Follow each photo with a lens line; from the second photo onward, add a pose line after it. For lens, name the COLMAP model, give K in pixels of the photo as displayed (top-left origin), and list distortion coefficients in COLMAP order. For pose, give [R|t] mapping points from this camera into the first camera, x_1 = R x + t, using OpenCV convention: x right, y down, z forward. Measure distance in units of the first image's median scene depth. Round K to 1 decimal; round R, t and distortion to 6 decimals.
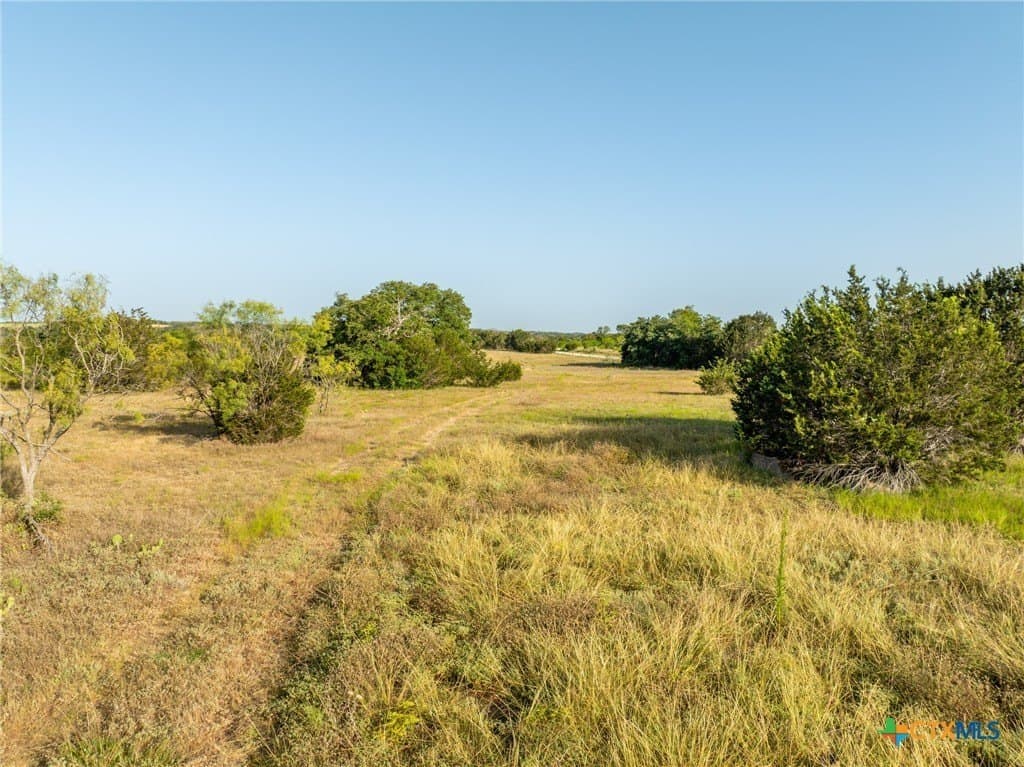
lens RADIAL K [[720.3, 0, 512.0], [0, 720.3, 383.5], [0, 0, 1]] dist [-0.044610, 0.002188]
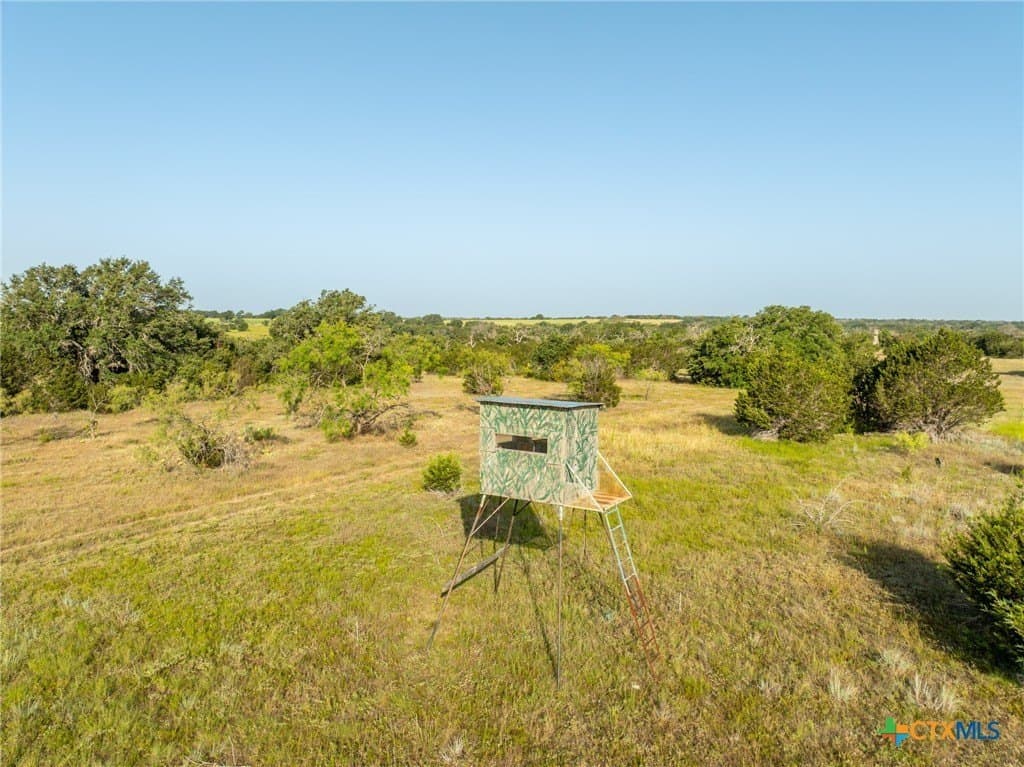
lens RADIAL K [[720.3, 0, 512.0], [0, 720.3, 383.5], [0, 0, 1]] dist [-0.044610, 0.002188]
pose [[0.778197, 0.042654, -0.626570, 0.399264], [-0.037264, 0.999069, 0.021731, -0.016813], [0.626914, 0.006437, 0.779062, -0.427376]]
